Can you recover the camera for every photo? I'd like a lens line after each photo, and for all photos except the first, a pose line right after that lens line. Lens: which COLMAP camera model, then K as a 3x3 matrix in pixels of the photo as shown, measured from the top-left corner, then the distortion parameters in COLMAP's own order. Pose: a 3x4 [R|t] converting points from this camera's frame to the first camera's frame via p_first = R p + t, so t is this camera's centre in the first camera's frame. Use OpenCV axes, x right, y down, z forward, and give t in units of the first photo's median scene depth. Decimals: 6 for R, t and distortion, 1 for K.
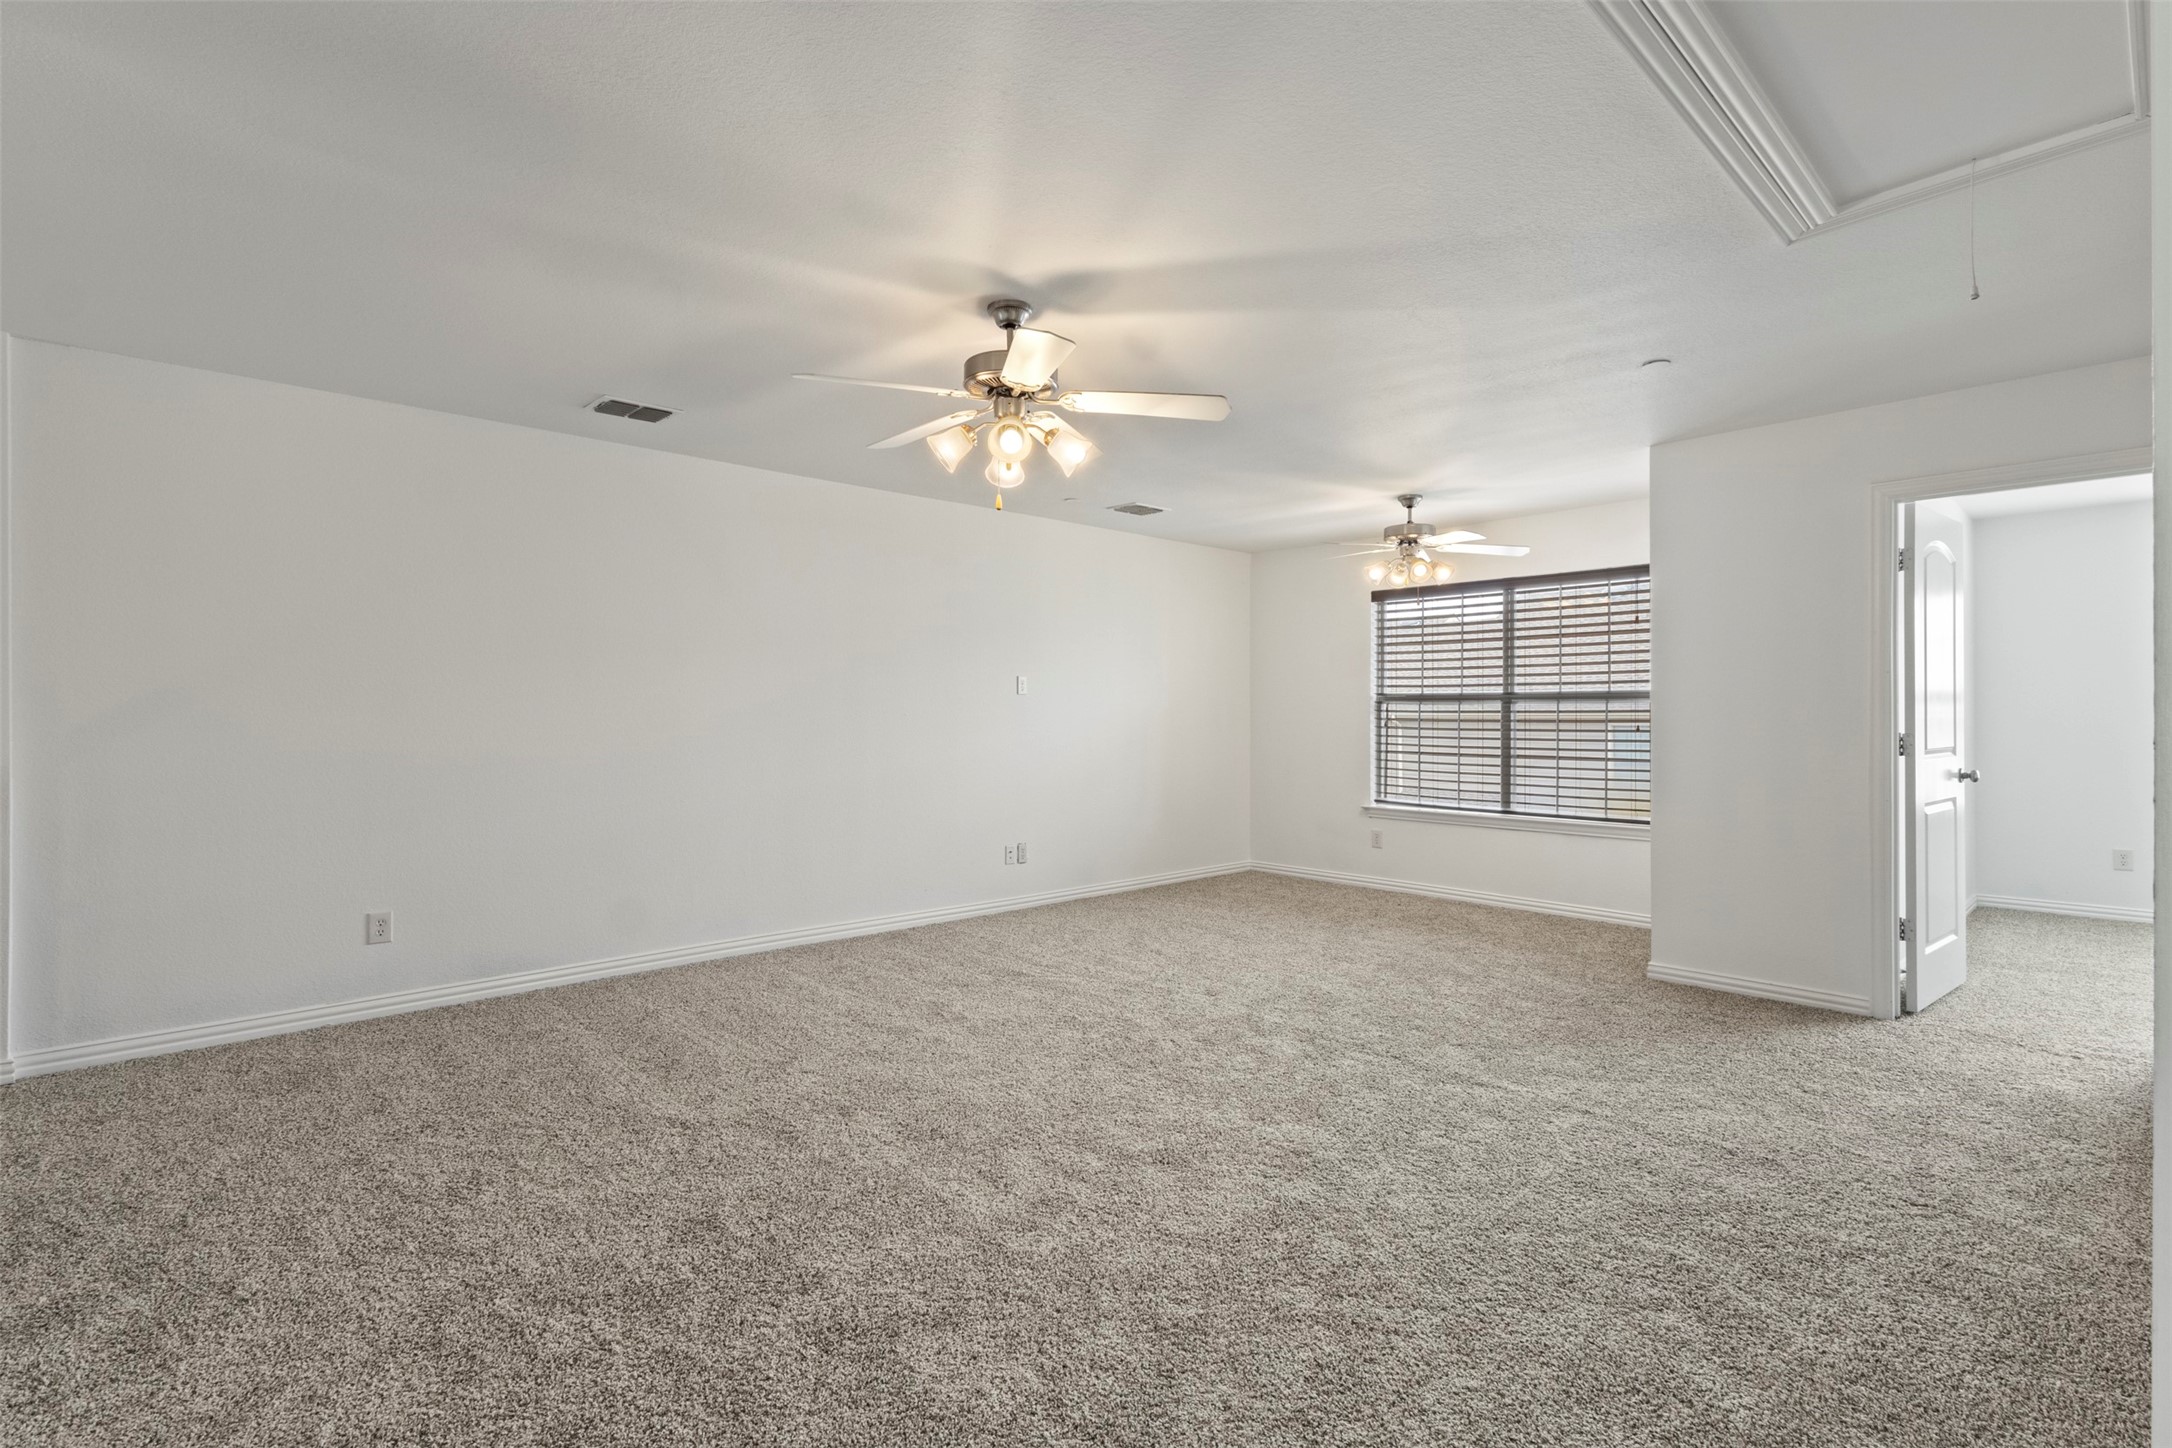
lens RADIAL K [[1004.8, 0, 1085.0], [0, 1004.8, 716.1], [0, 0, 1]] dist [0.007479, -0.000665]
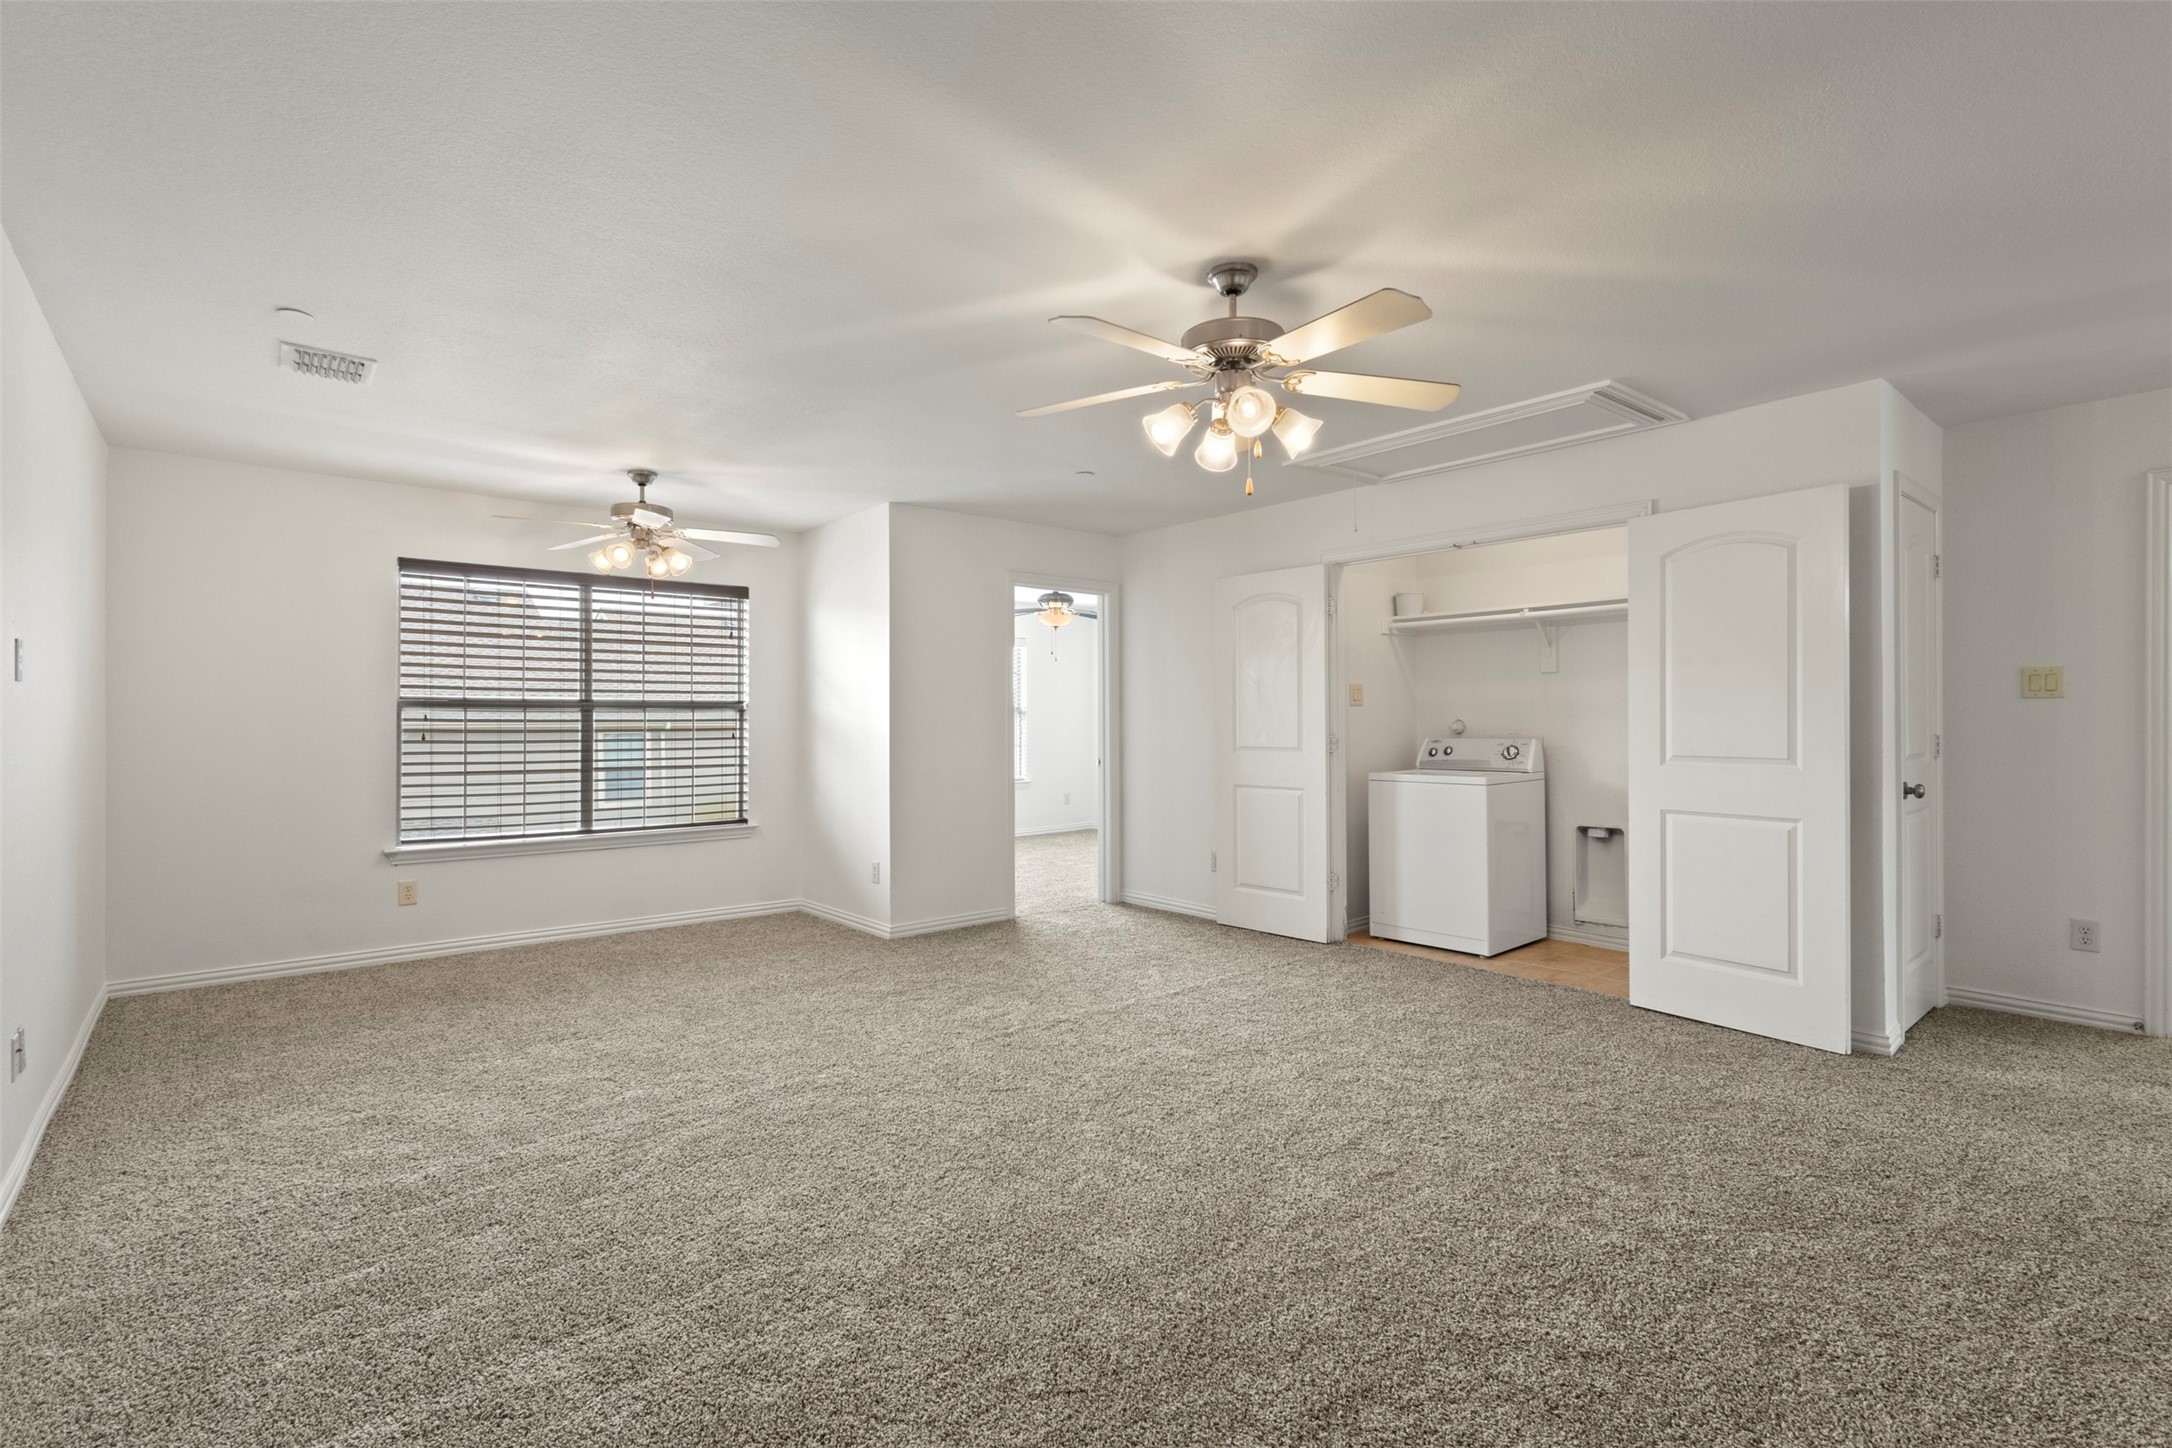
lens RADIAL K [[1004.8, 0, 1074.6], [0, 1004.8, 724.4], [0, 0, 1]] dist [0.007479, -0.000665]
pose [[0.055557, -0.003341, 0.998450, -0.458283], [0.003748, 0.999988, 0.003137, -0.002353], [-0.998448, 0.003568, 0.055569, 0.510629]]
